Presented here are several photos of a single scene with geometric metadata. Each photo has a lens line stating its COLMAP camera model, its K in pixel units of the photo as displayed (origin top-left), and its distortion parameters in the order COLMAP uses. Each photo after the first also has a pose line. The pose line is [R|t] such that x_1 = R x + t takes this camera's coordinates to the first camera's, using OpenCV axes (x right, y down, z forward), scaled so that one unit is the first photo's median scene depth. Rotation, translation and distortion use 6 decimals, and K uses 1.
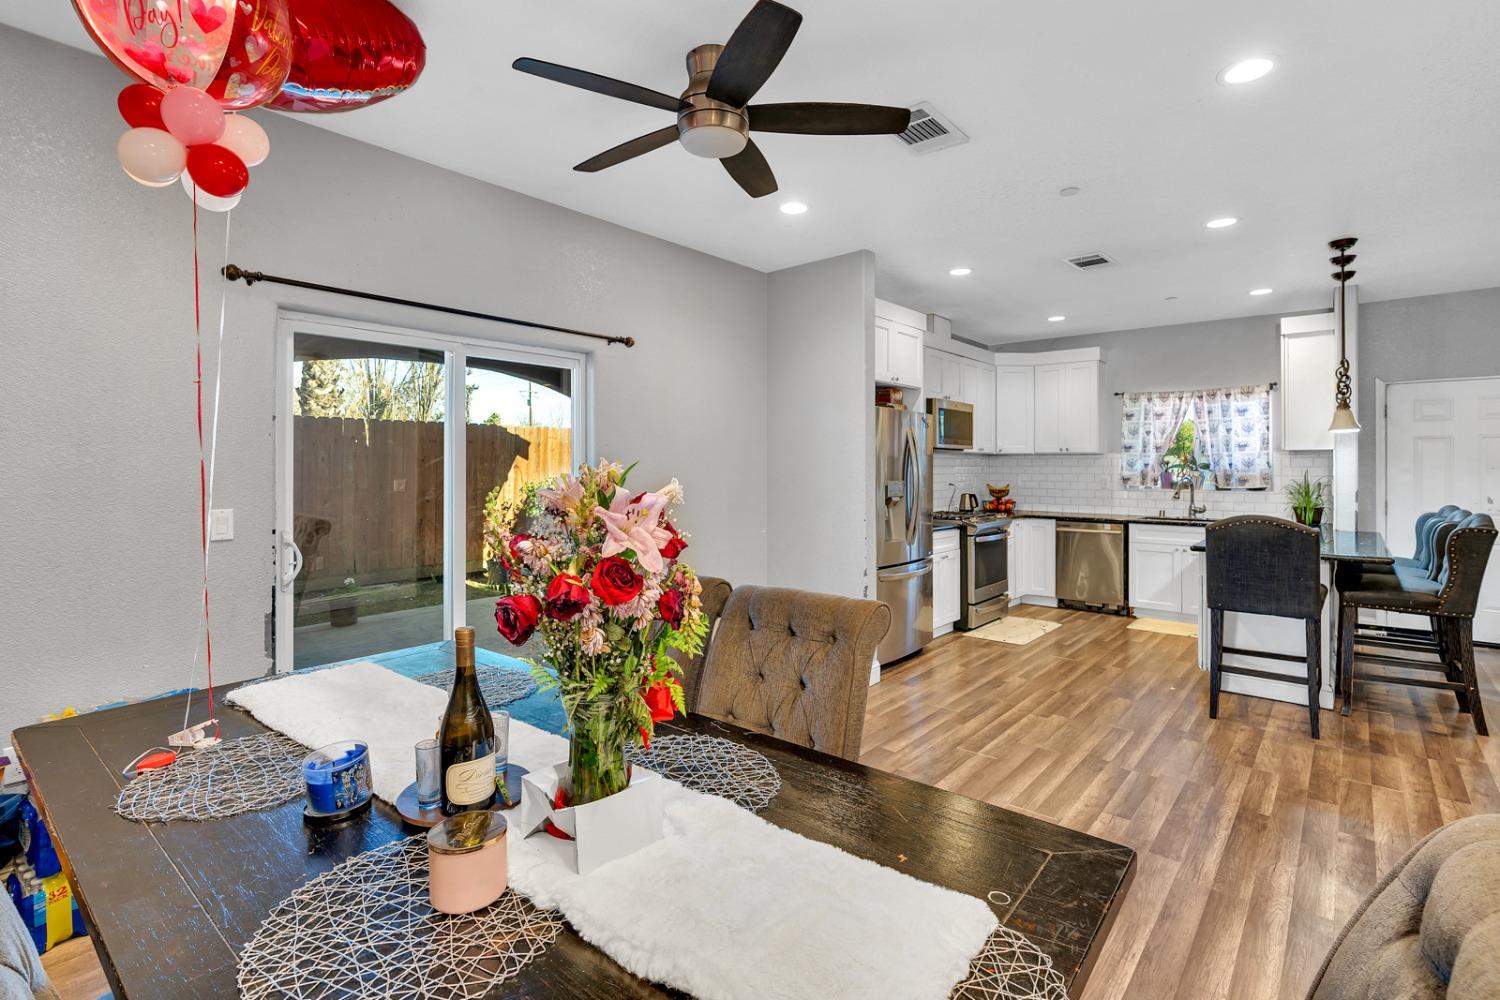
lens RADIAL K [[696.7, 0, 751.7], [0, 696.7, 462.4], [0, 0, 1]] dist [-0.000253, 0.000103]
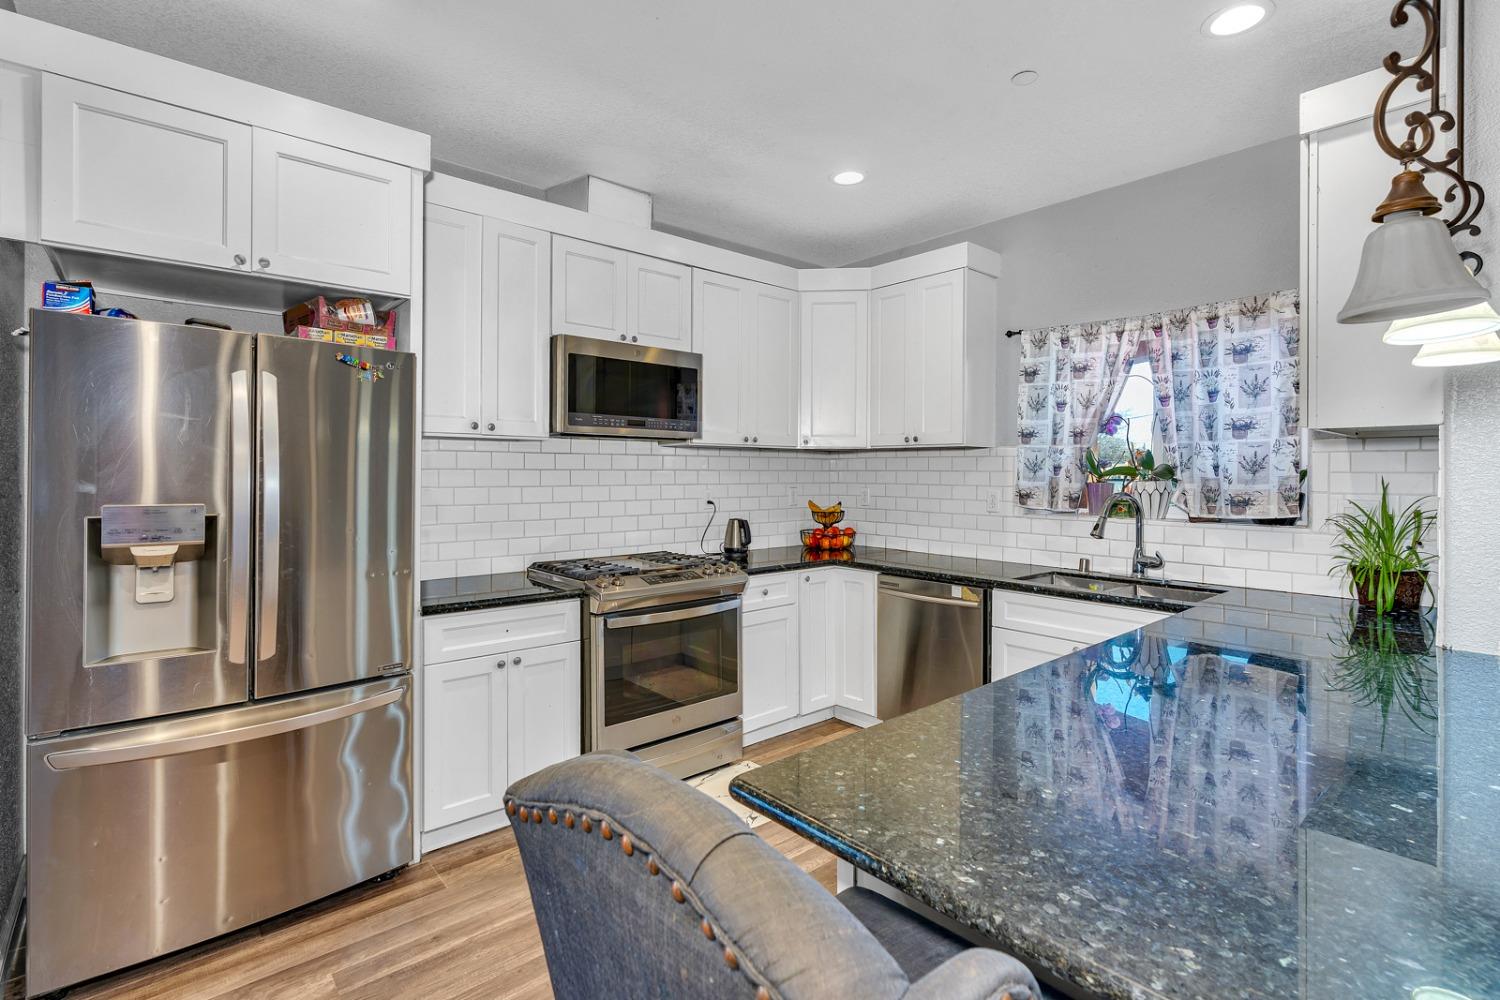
lens RADIAL K [[702.7, 0, 746.9], [0, 702.7, 471.8], [0, 0, 1]] dist [-0.000371, 0.000138]
pose [[0.990092, 0.002517, -0.140398, 0.426368], [-0.001736, 0.999982, 0.005683, 0.003720], [0.140410, -0.005383, 0.990079, 0.472250]]
